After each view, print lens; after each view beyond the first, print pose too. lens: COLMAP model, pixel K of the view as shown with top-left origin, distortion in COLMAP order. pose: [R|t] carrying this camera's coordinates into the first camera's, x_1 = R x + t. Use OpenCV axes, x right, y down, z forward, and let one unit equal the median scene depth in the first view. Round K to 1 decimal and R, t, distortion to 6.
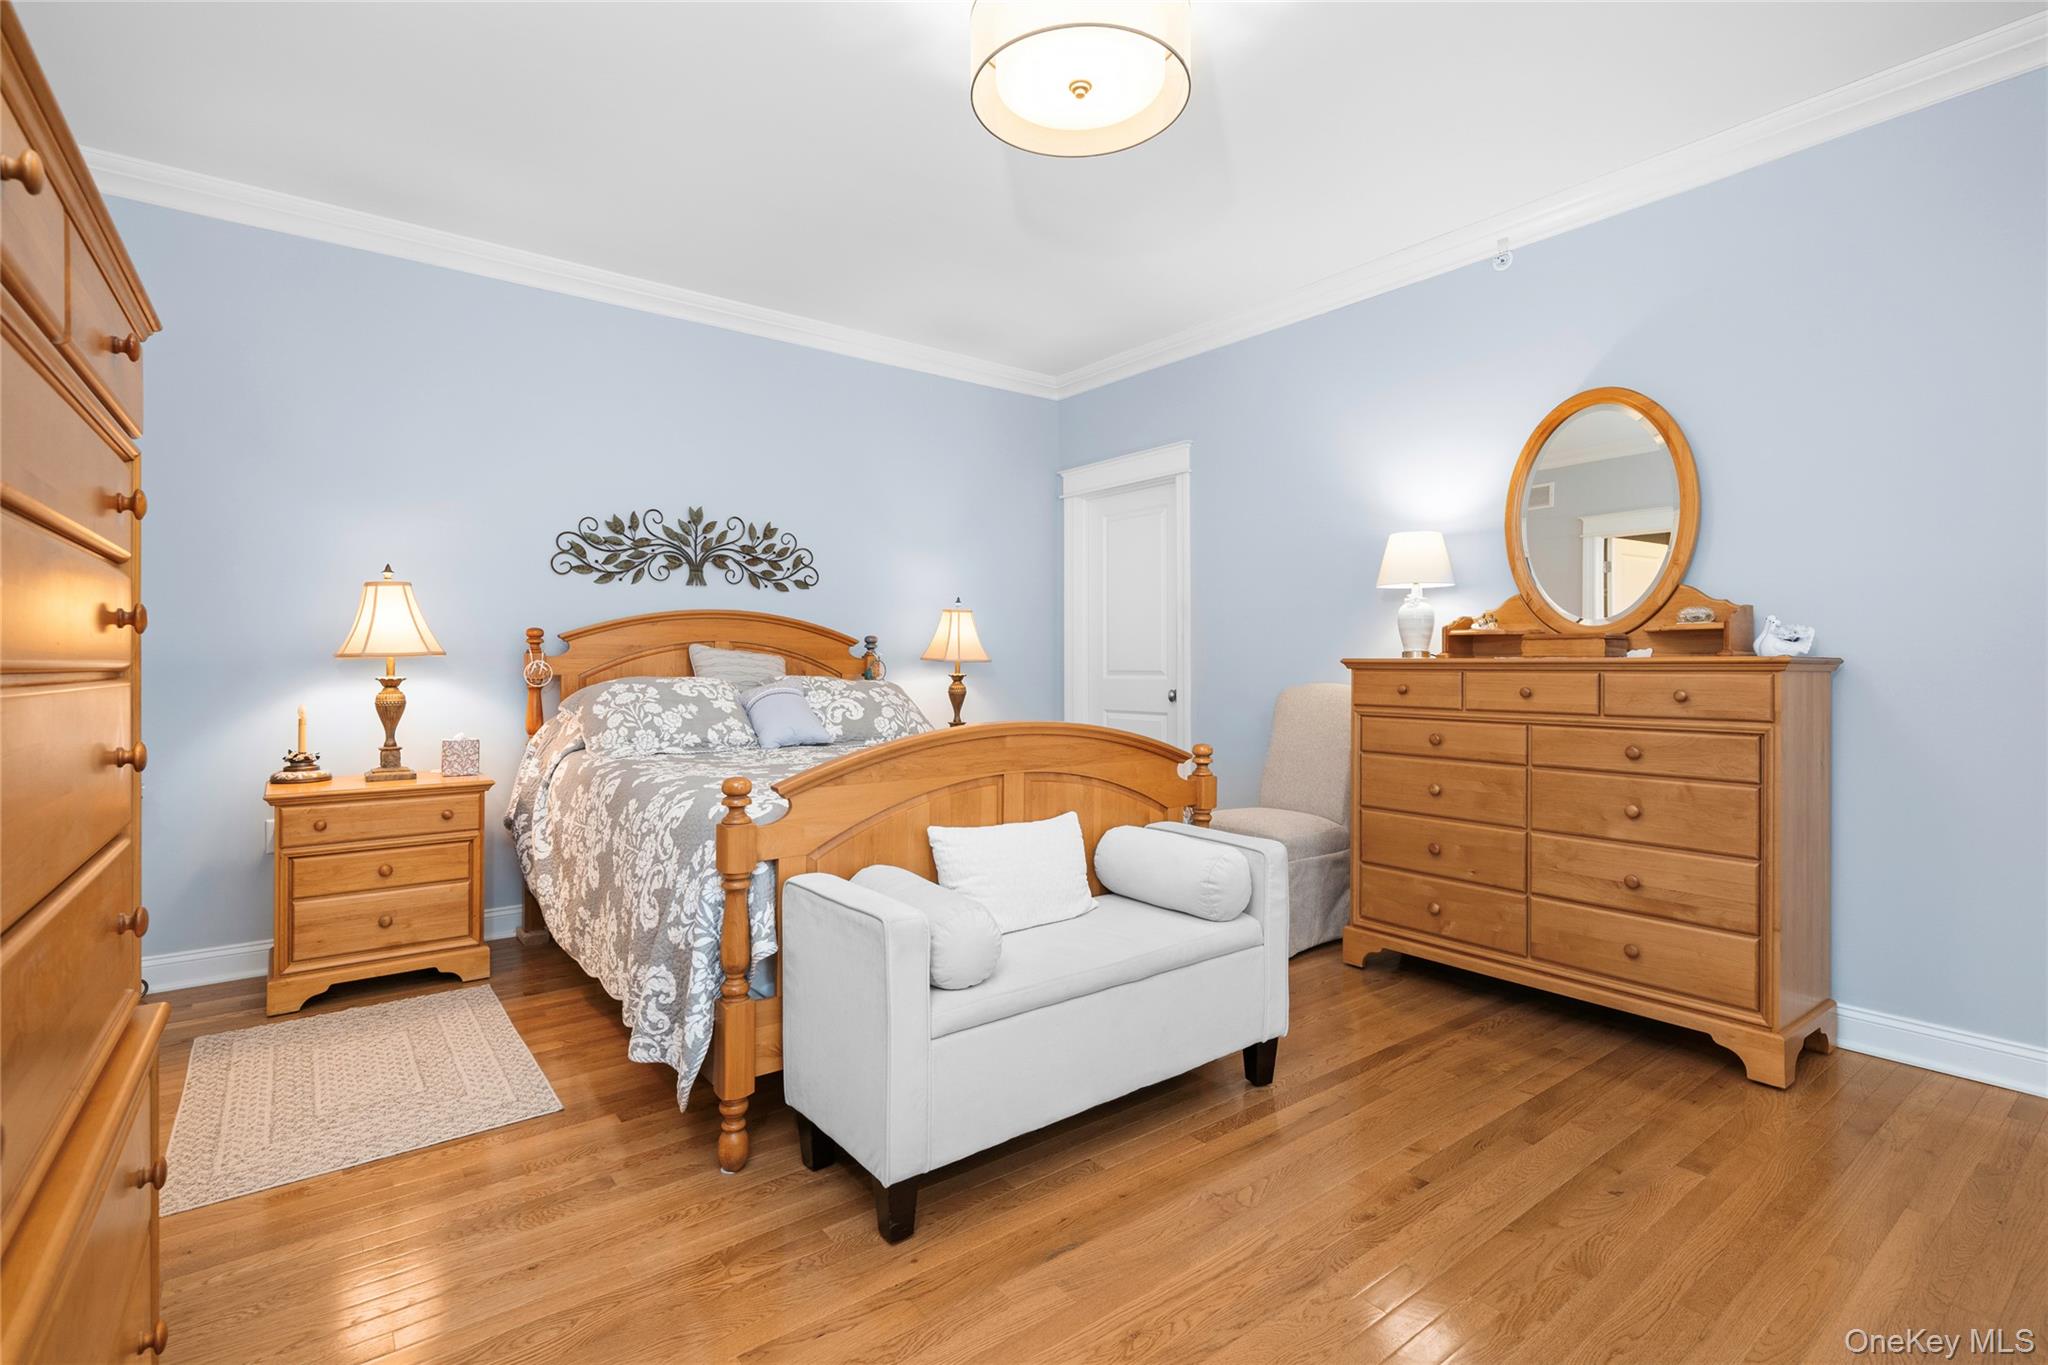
lens RADIAL K [[941.7, 0, 1011.9], [0, 941.7, 666.0], [0, 0, 1]] dist [-0.002474, 0.001180]
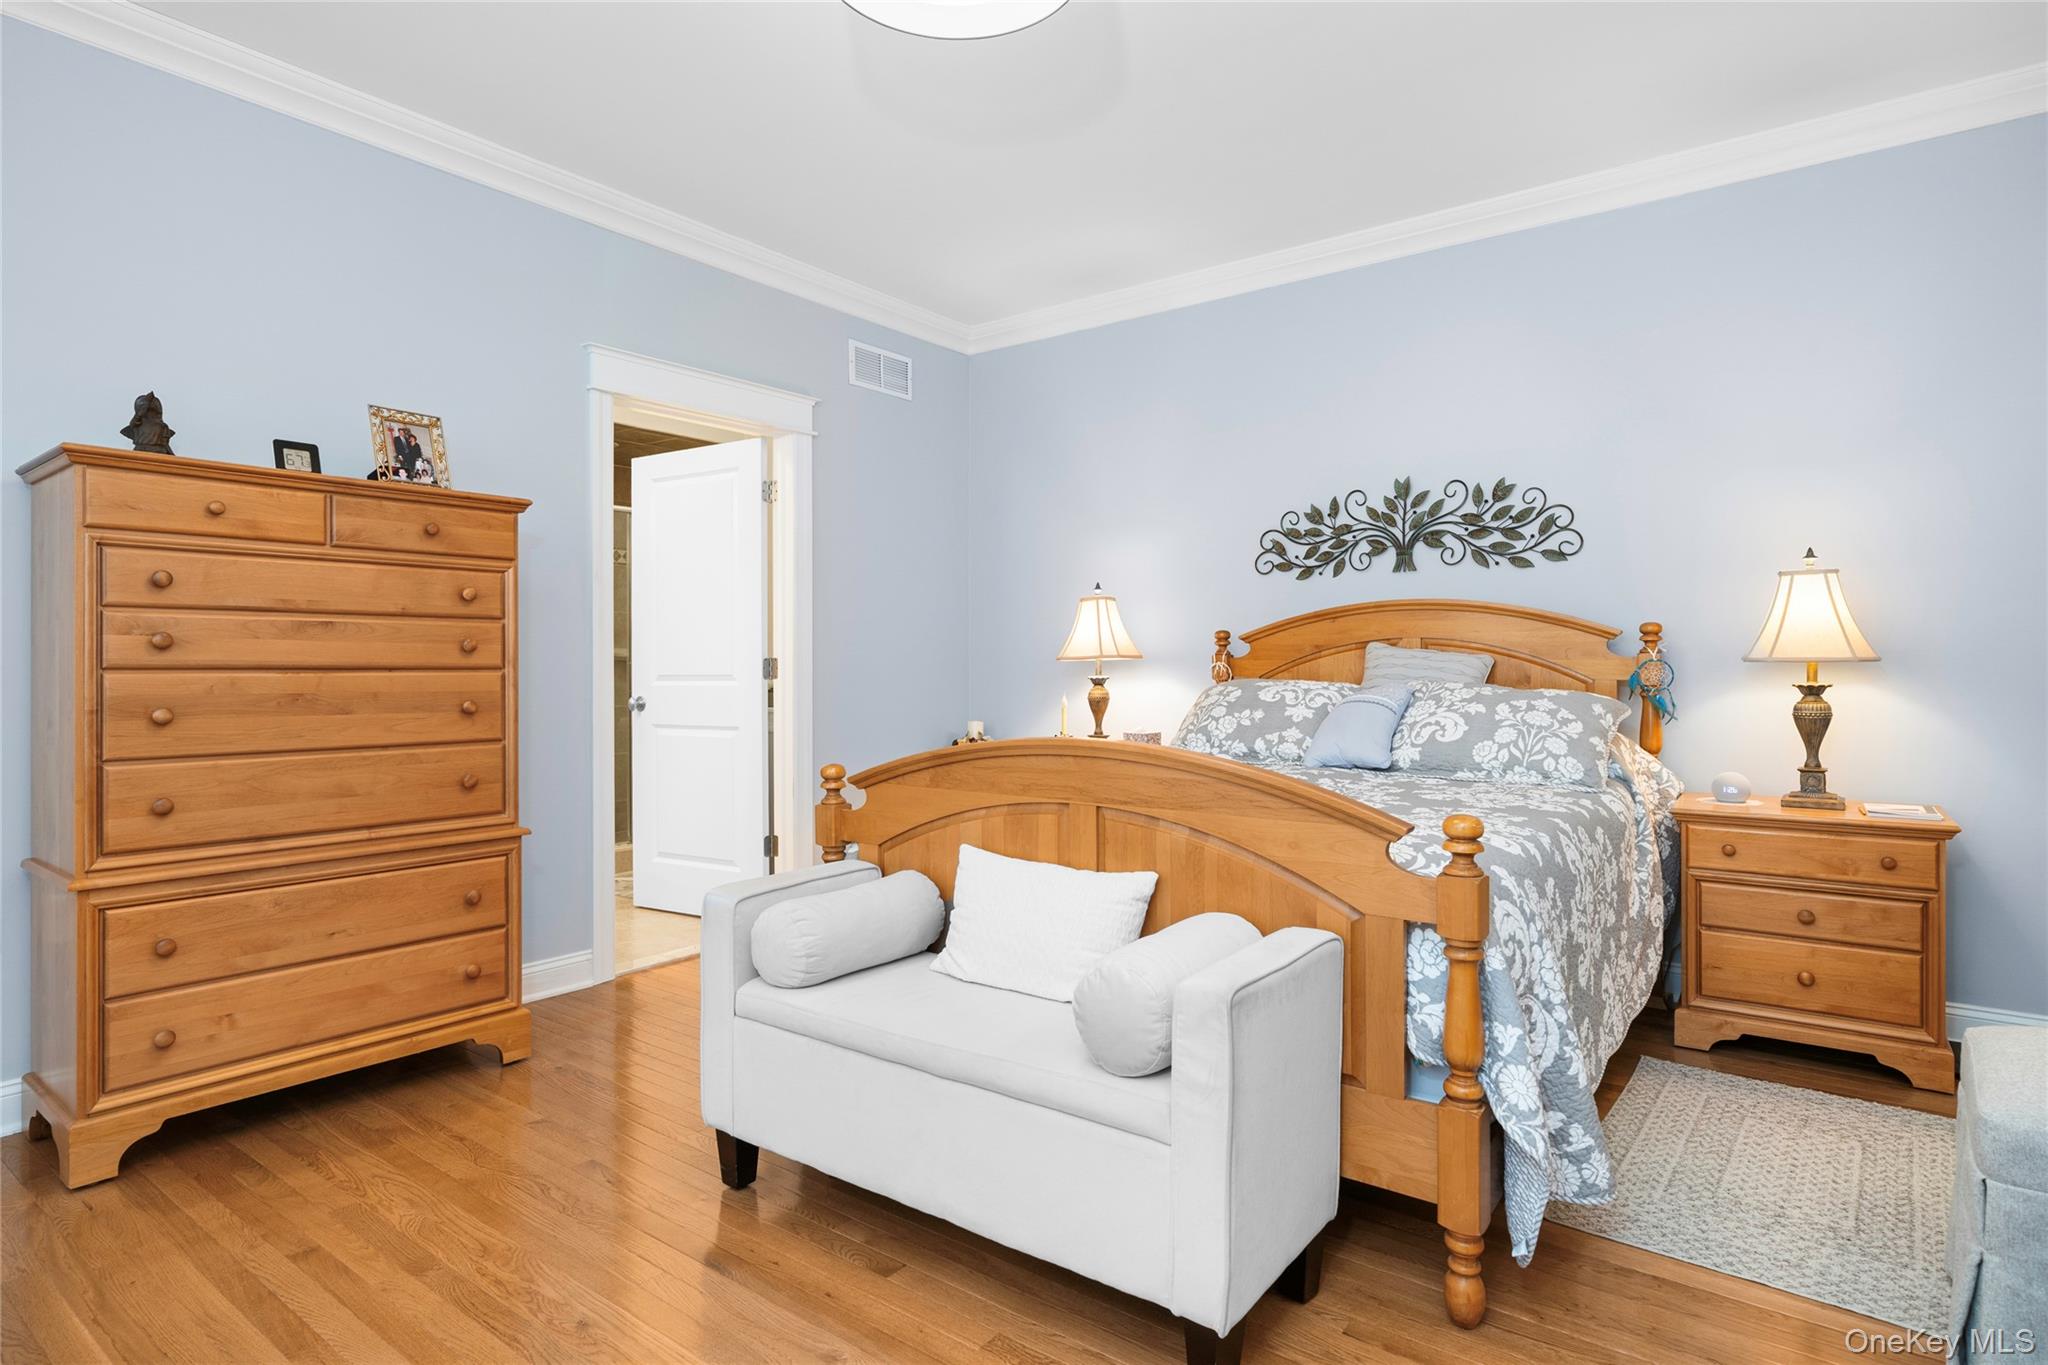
lens RADIAL K [[1100.6, 0, 1023.0], [0, 1100.6, 665.1], [0, 0, 1]] dist [0.012993, 0.000536]
pose [[0.265649, -0.001505, -0.964069, 0.629207], [-0.002653, 0.999994, -0.002292, 0.000381], [0.964066, 0.003167, 0.265644, 0.506672]]
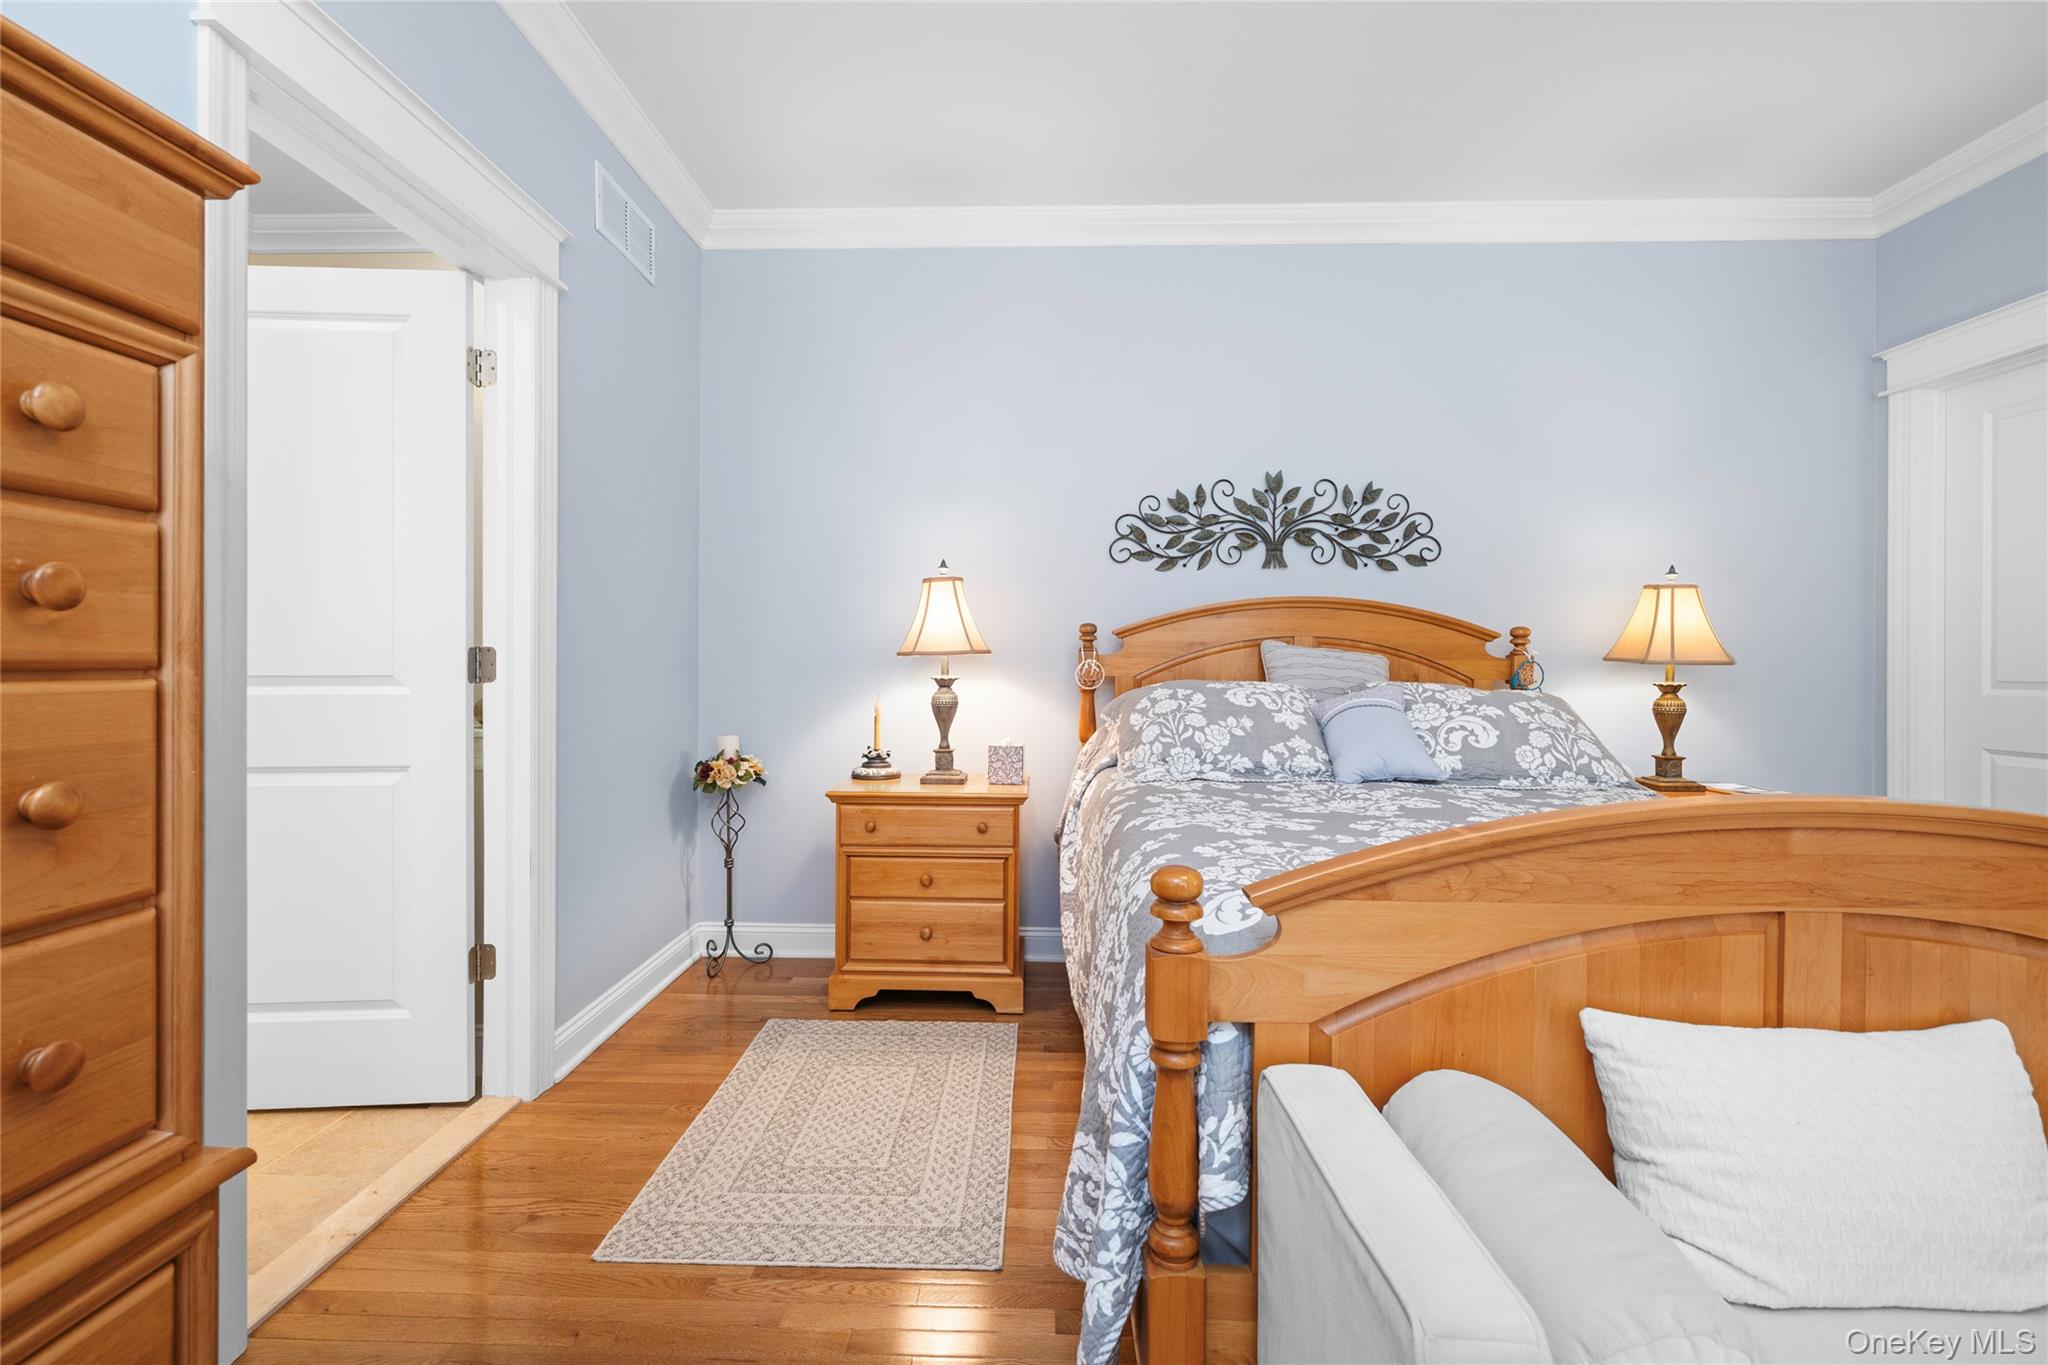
lens RADIAL K [[916.8, 0, 1012.6], [0, 916.8, 663.6], [0, 0, 1]] dist [0.001251, -0.001732]
pose [[0.775652, 0.005656, -0.631136, -0.013549], [-0.007972, 0.999968, -0.000835, -0.001059], [0.631111, 0.005679, 0.775672, 0.299264]]
